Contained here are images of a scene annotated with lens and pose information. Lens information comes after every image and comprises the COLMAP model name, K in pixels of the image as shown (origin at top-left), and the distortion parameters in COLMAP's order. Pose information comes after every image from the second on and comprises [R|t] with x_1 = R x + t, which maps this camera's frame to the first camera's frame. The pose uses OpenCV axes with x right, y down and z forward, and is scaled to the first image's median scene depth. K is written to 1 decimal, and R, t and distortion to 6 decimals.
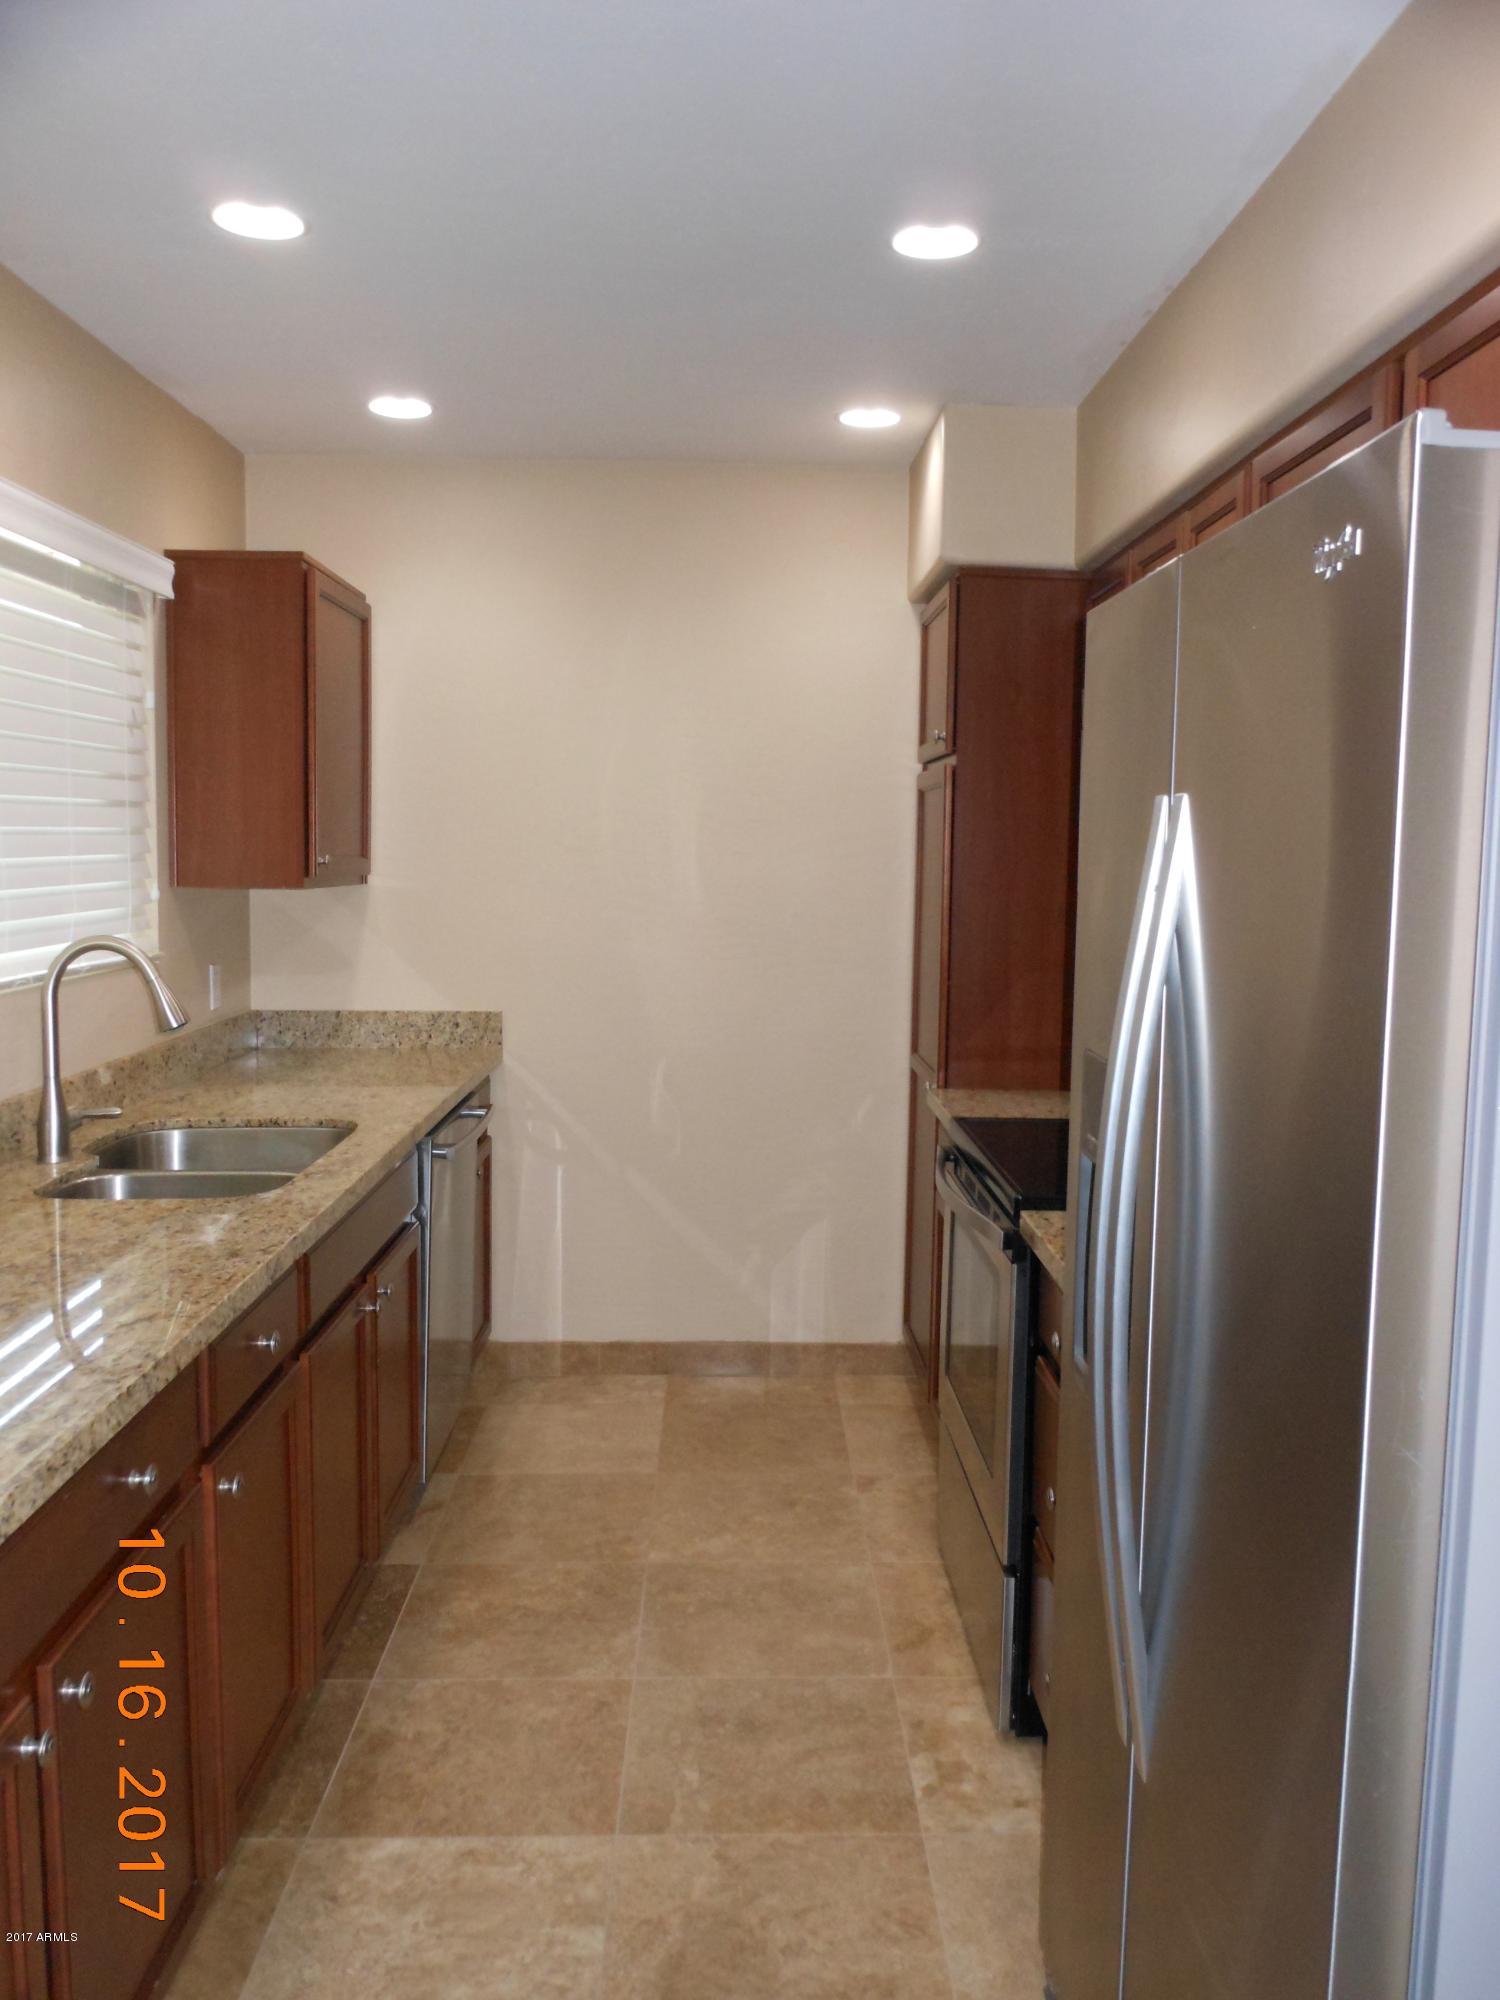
lens RADIAL K [[1692.8, 0, 749.9], [0, 1692.8, 1002.0], [0, 0, 1]] dist [0.026555, -0.018901]
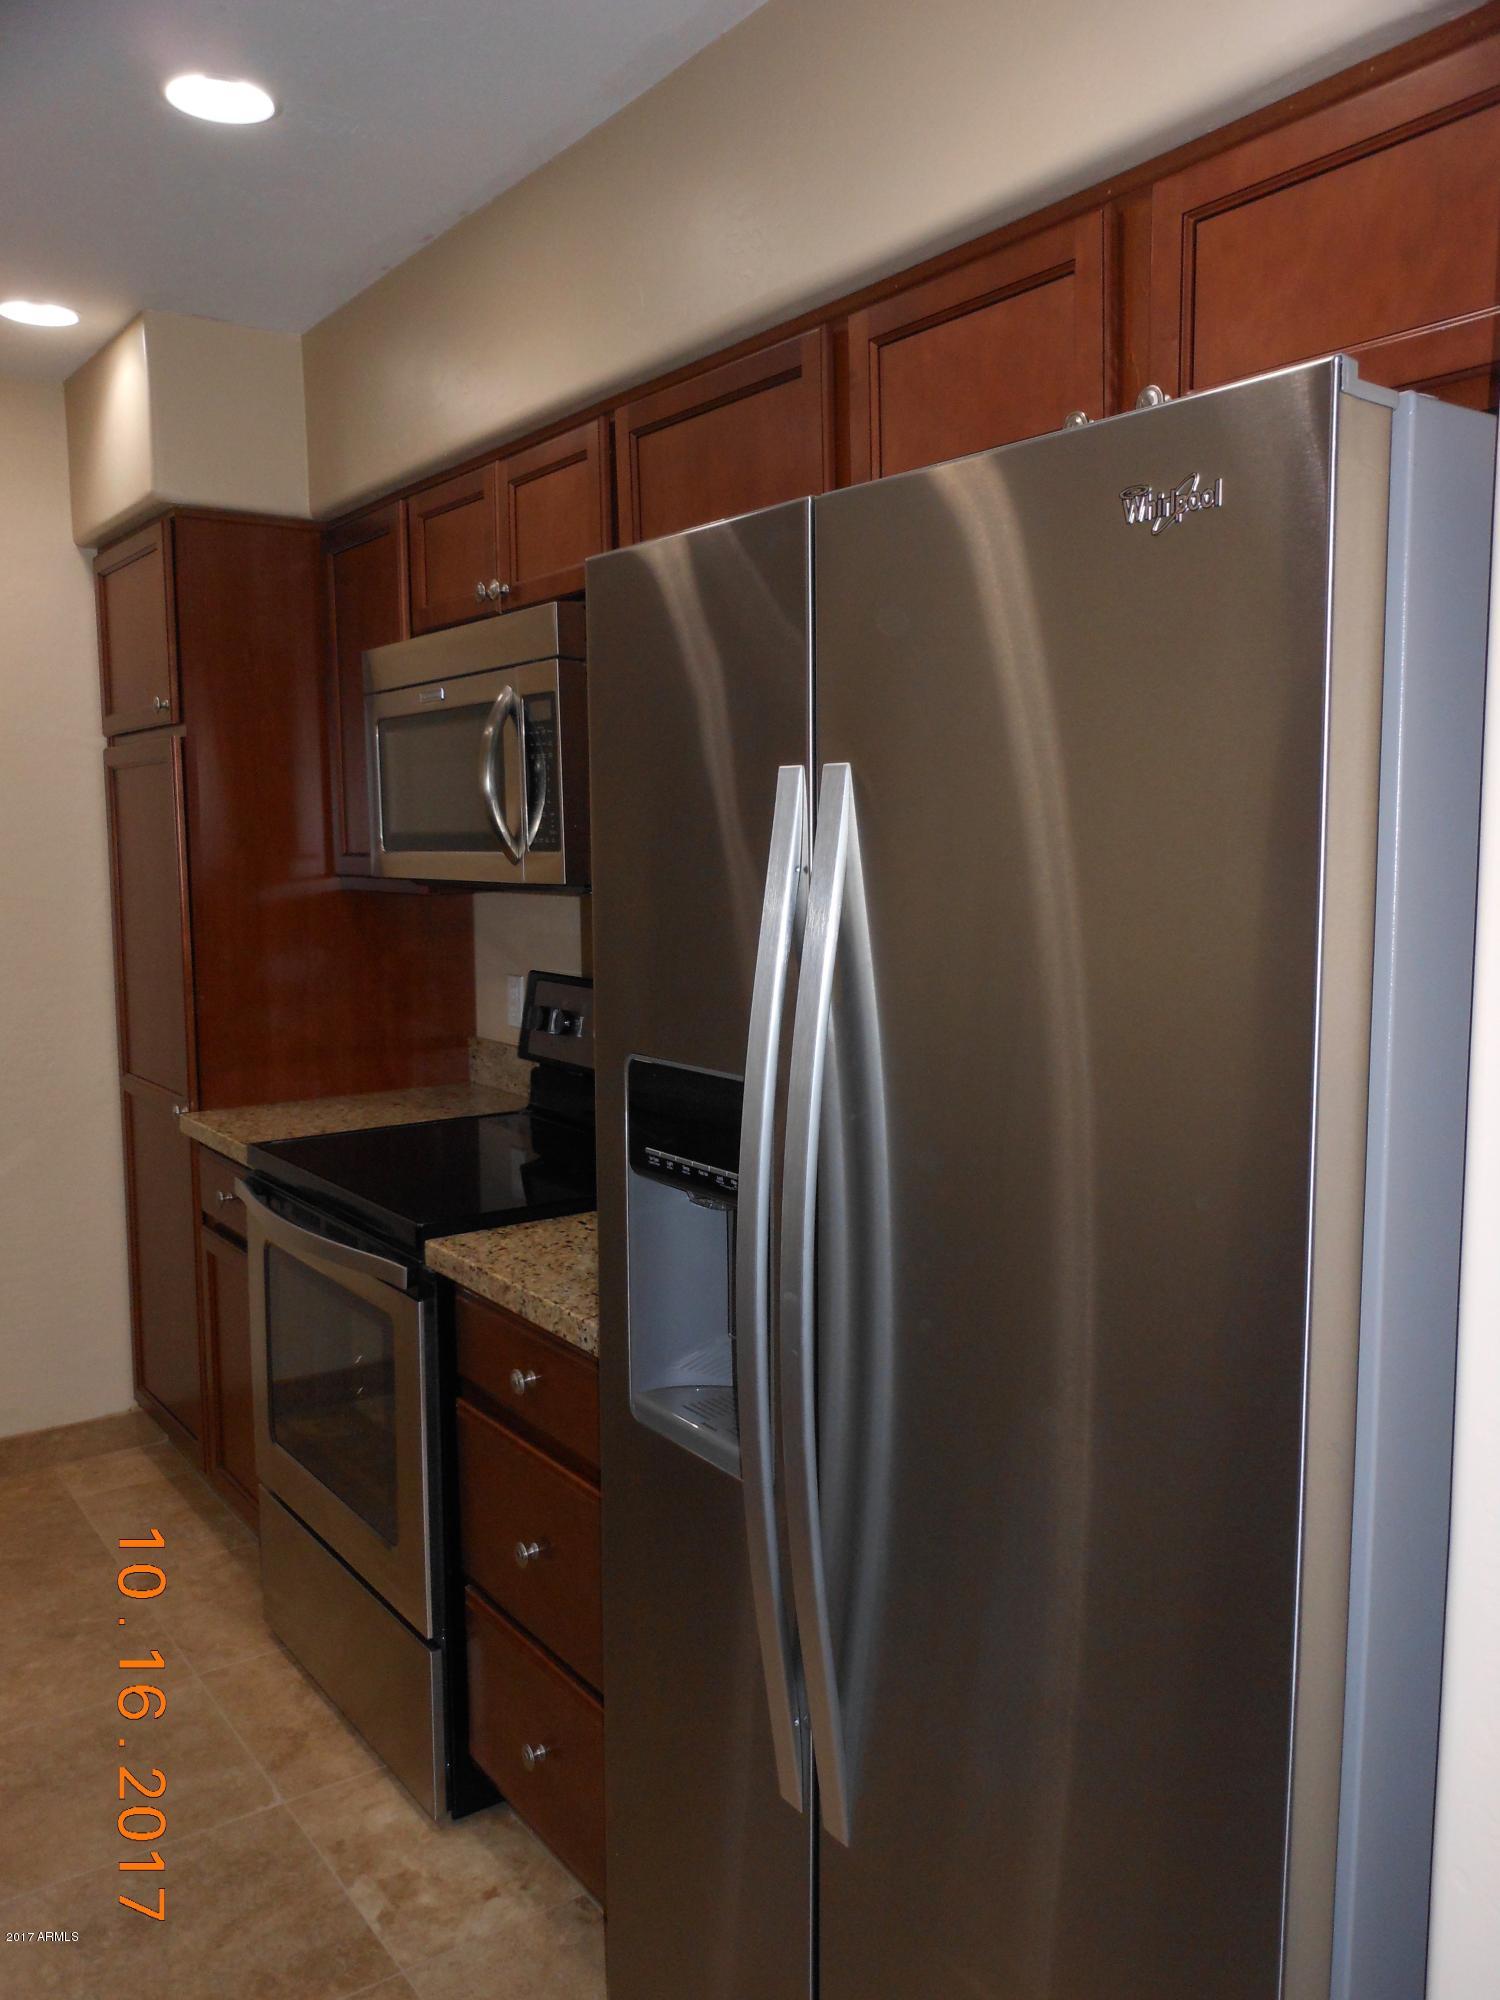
lens RADIAL K [[1692.8, 0, 751.7], [0, 1692.8, 1012.4], [0, 0, 1]] dist [0.026555, -0.018901]
pose [[0.827055, -0.091968, 0.554546, -0.139614], [0.081553, 0.995719, 0.043505, -0.015681], [-0.556173, 0.009243, 0.831015, 0.130263]]
